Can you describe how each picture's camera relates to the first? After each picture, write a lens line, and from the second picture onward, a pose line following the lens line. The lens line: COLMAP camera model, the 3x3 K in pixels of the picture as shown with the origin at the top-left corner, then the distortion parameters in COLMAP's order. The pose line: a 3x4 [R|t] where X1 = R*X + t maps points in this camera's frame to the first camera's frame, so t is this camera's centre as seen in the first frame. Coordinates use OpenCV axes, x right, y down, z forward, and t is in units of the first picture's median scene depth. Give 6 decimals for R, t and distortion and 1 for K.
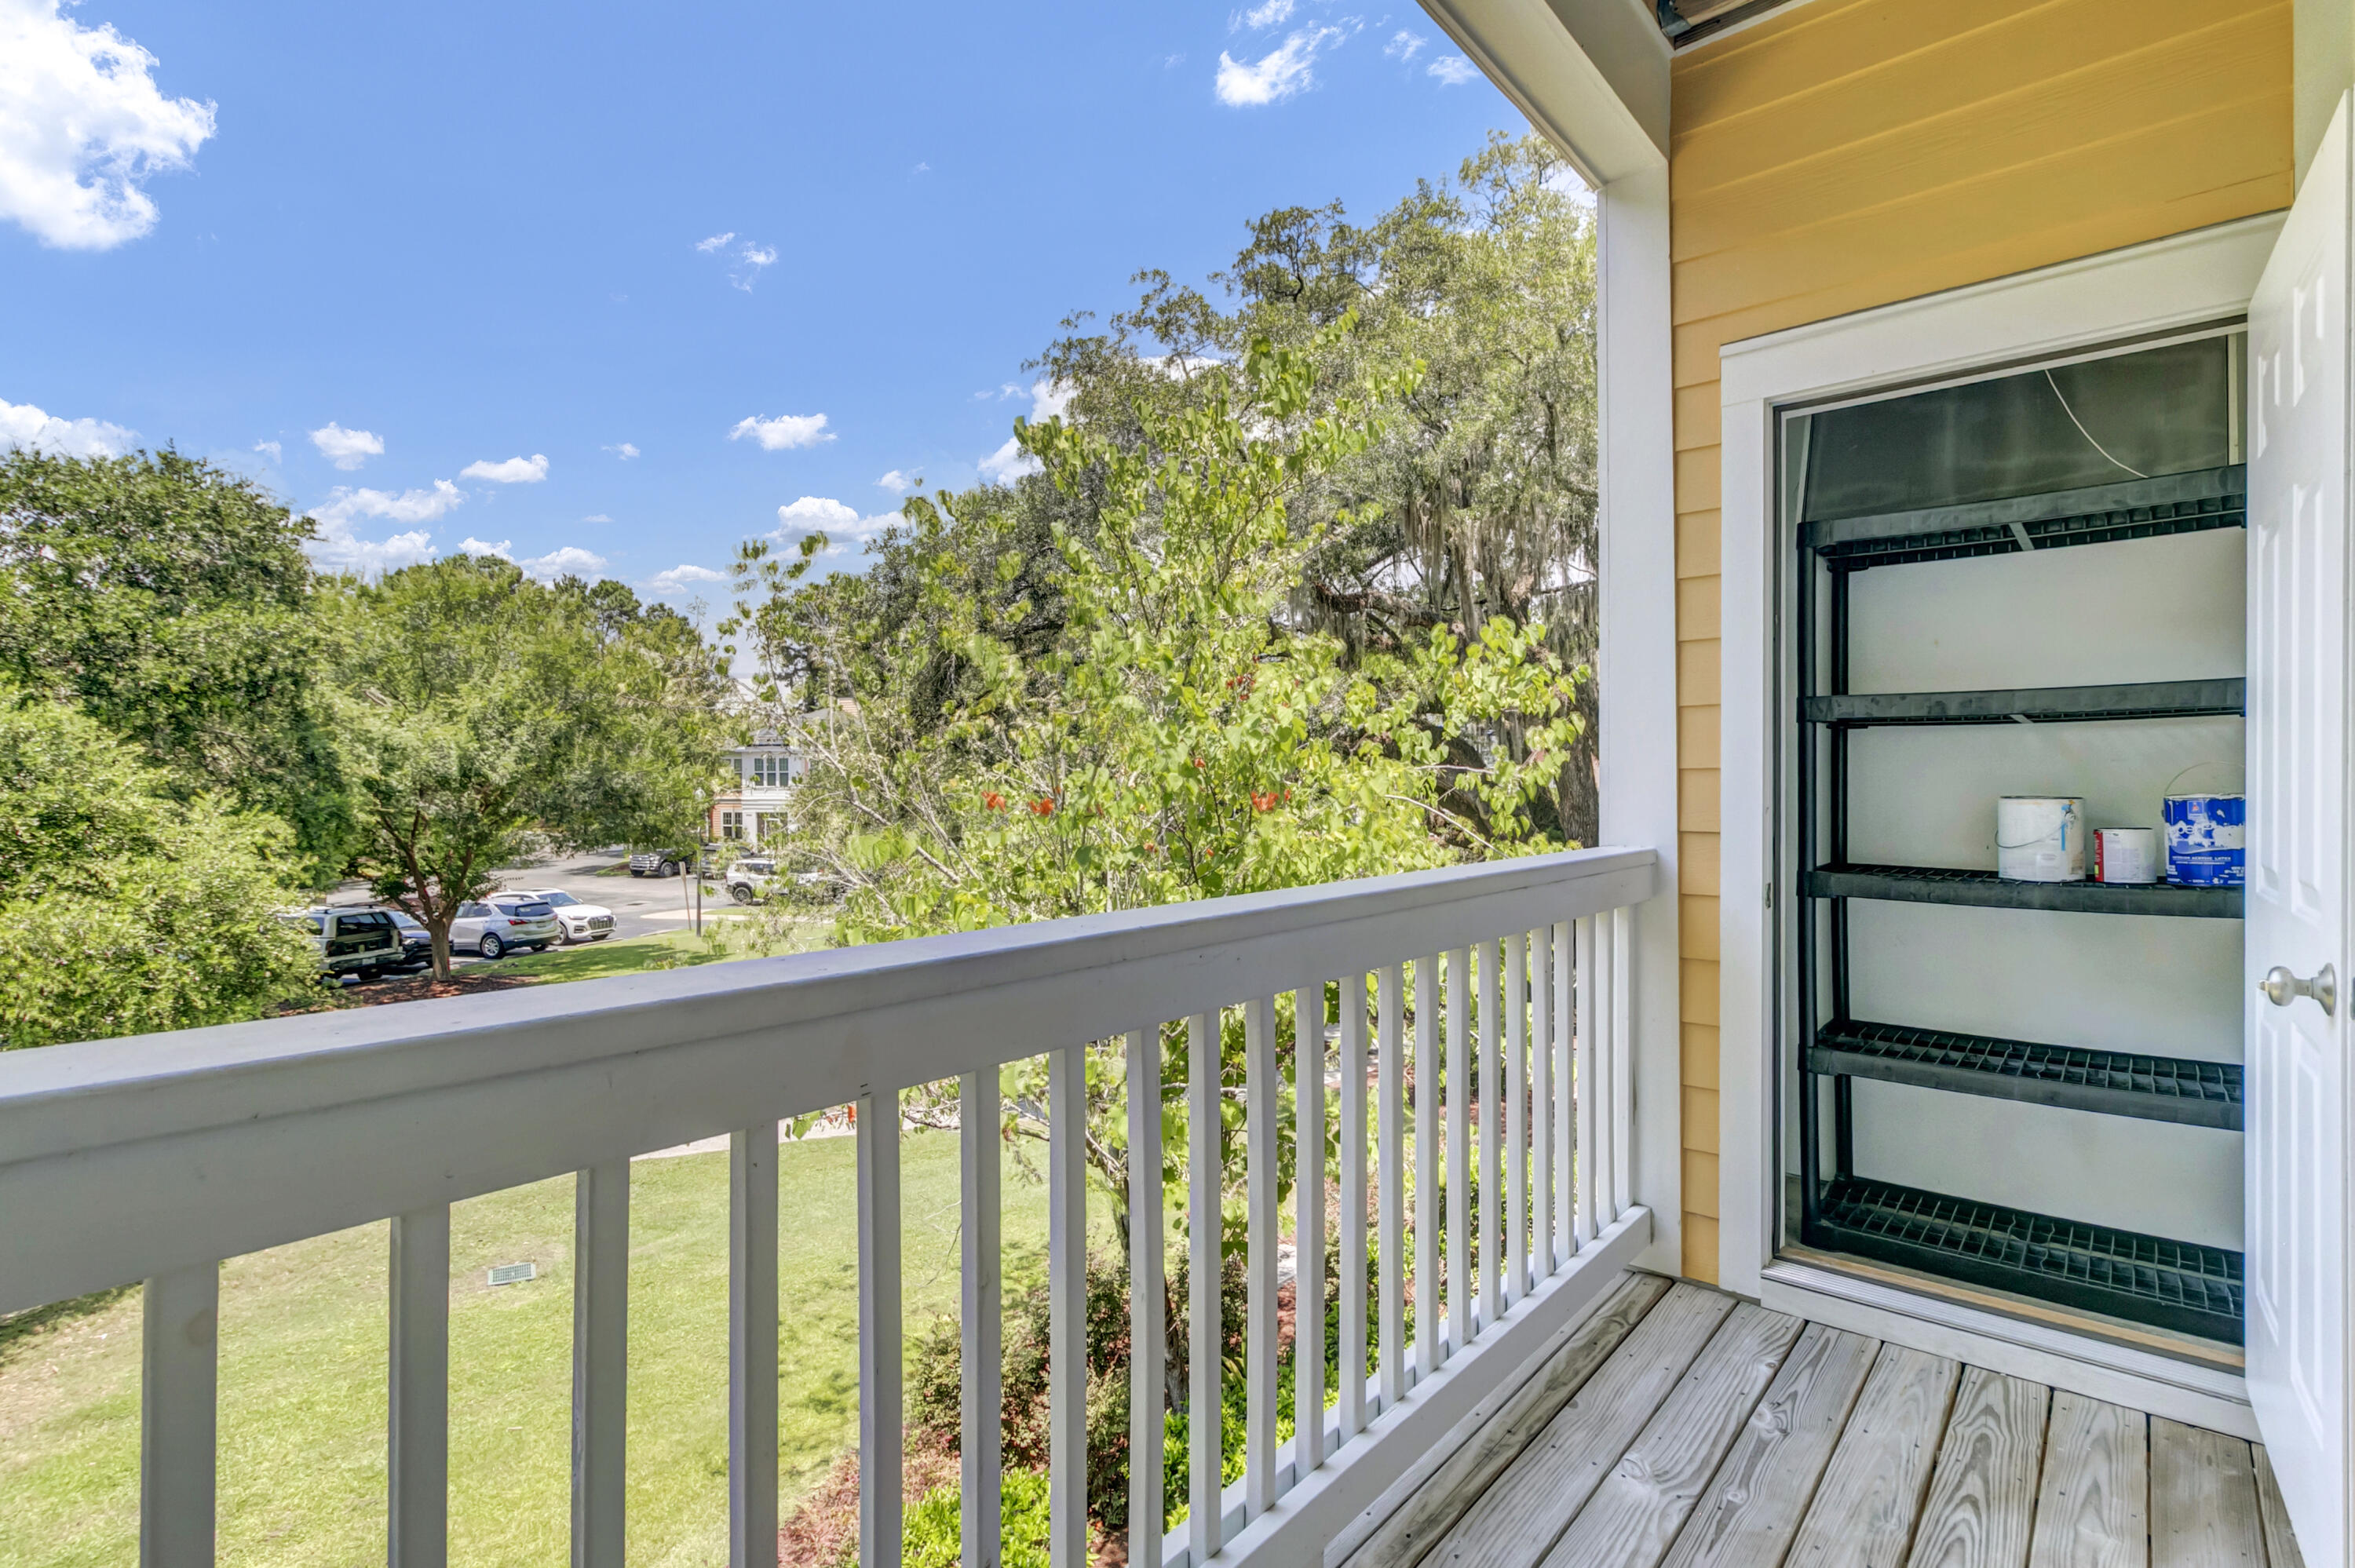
lens RADIAL K [[1093.4, 0, 1168.9], [0, 1093.4, 775.9], [0, 0, 1]] dist [-0.000157, -0.000116]
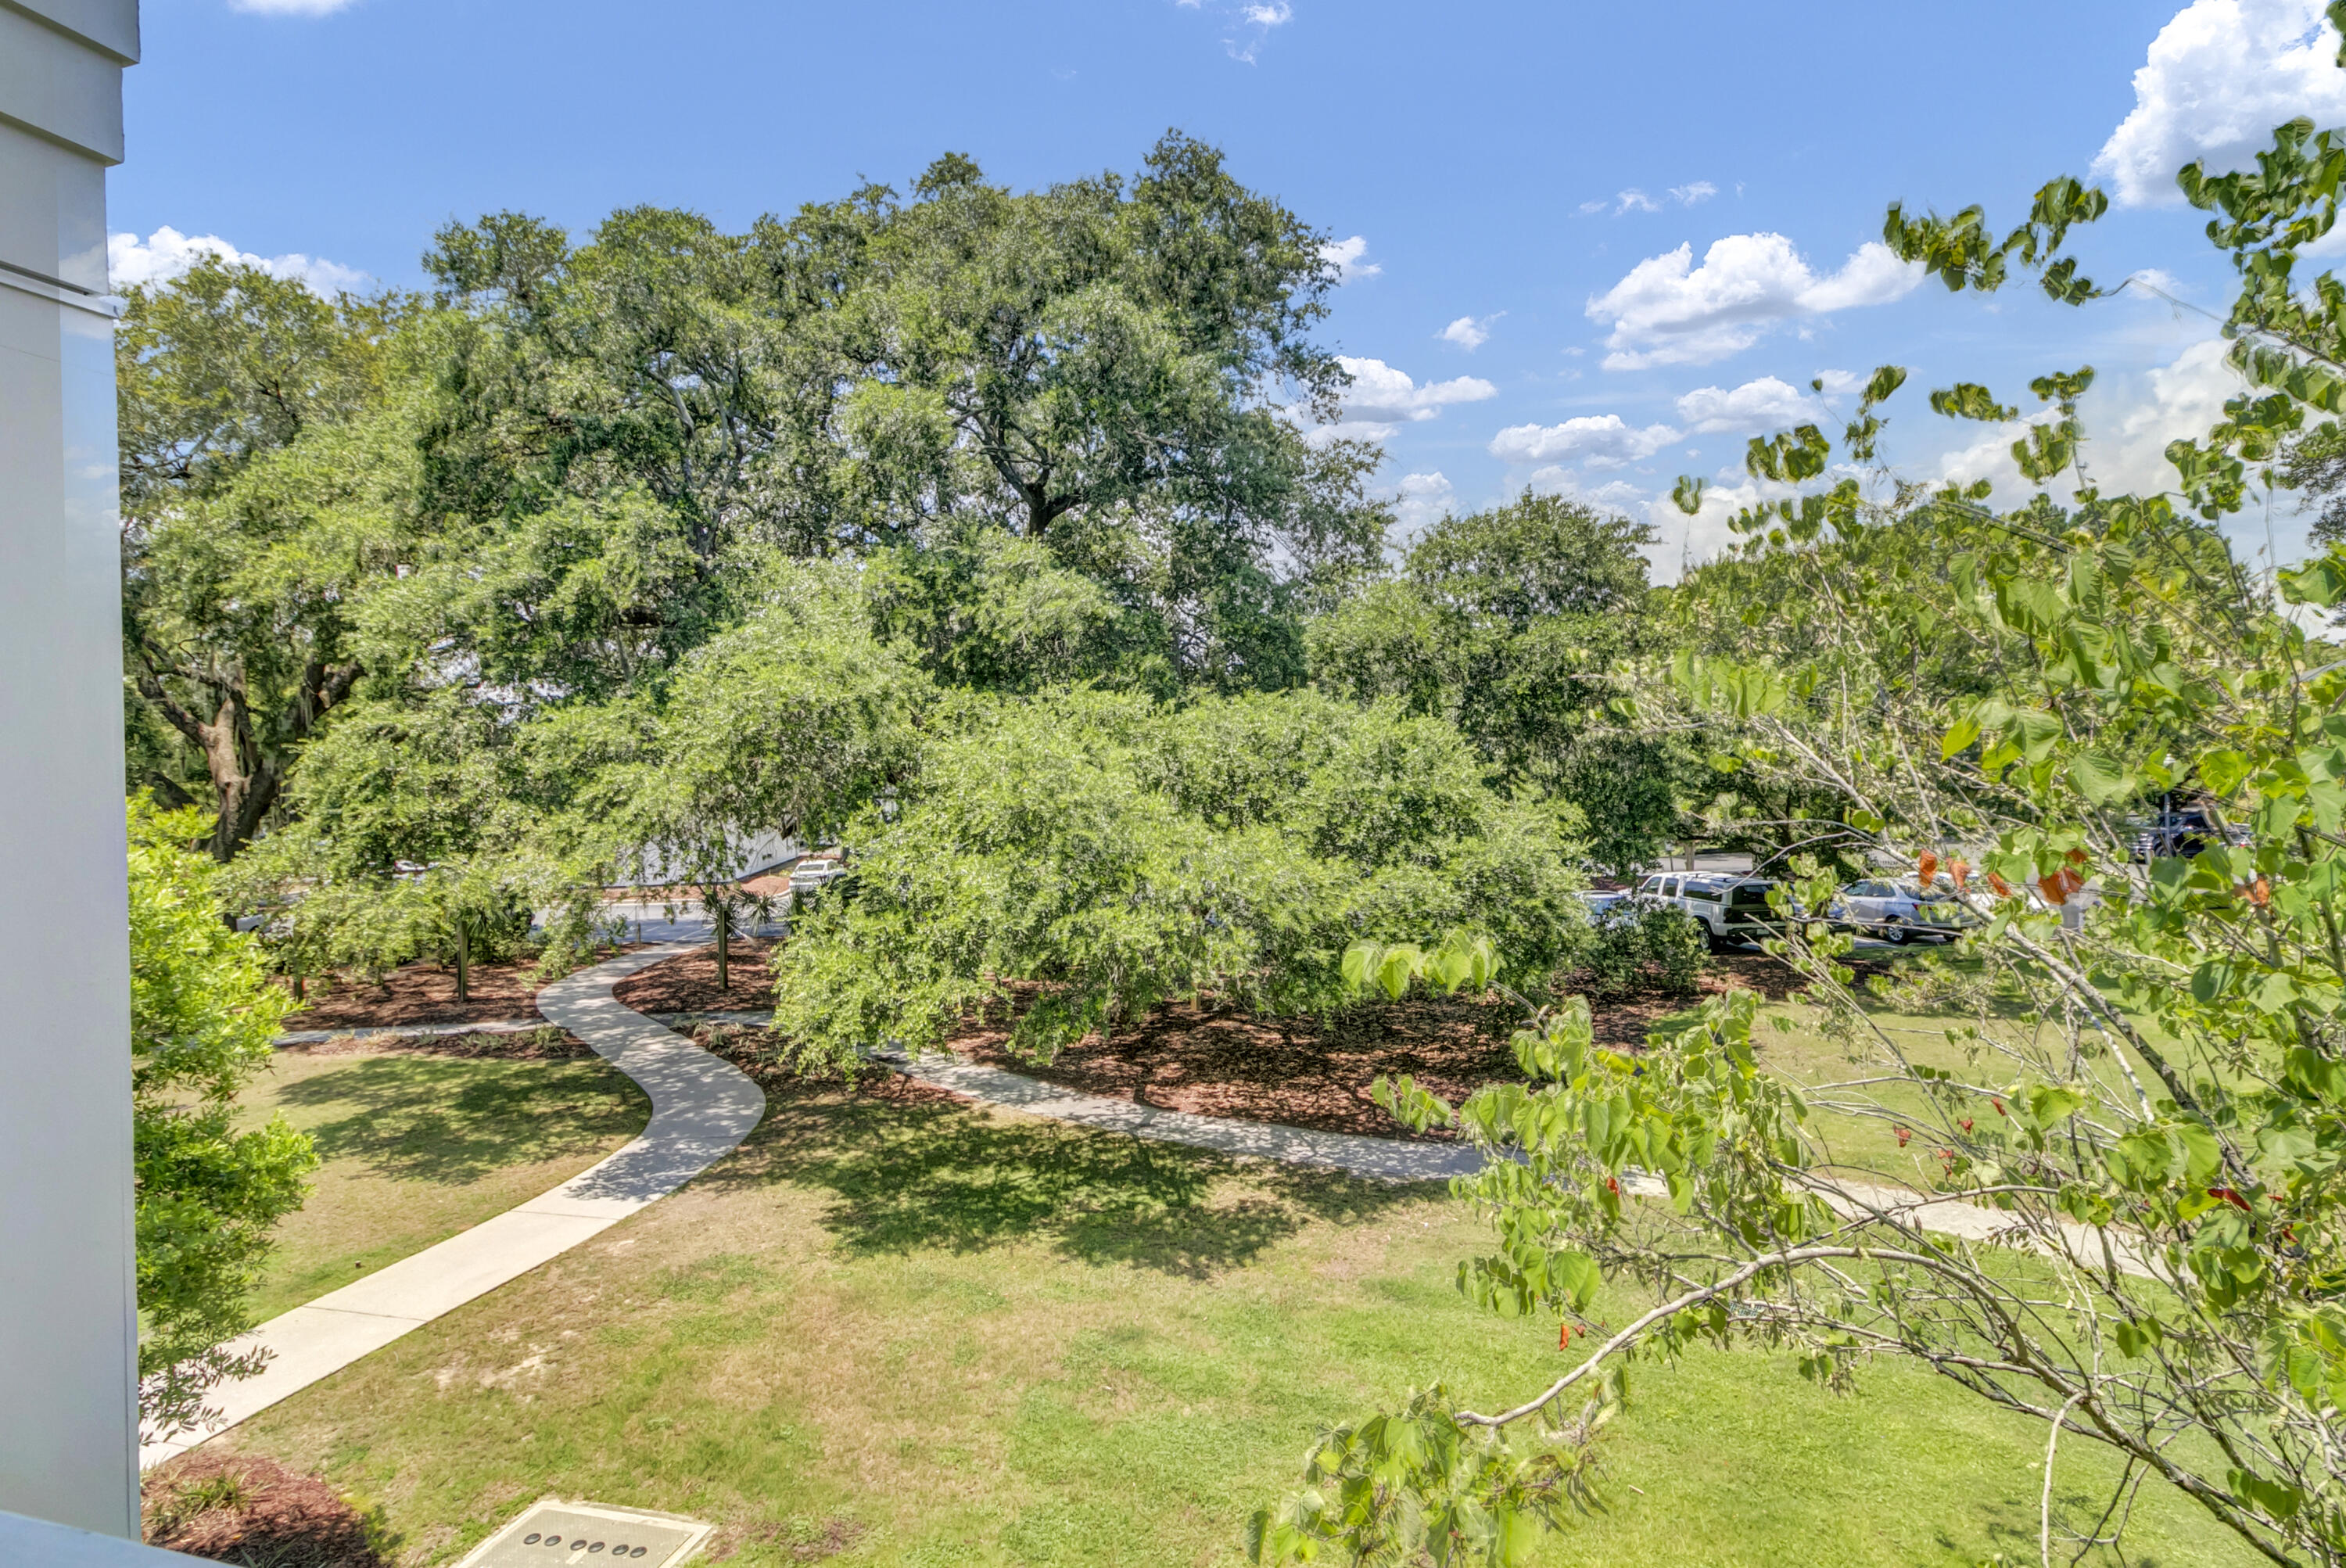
lens RADIAL K [[1089.4, 0, 1164.4], [0, 1089.4, 776.0], [0, 0, 1]] dist [-0.000157, -0.000116]
pose [[0.386631, 0.003451, -0.922228, 0.058915], [0.019027, 0.999750, 0.011718, -0.014598], [0.922038, -0.022078, 0.386469, 0.215658]]
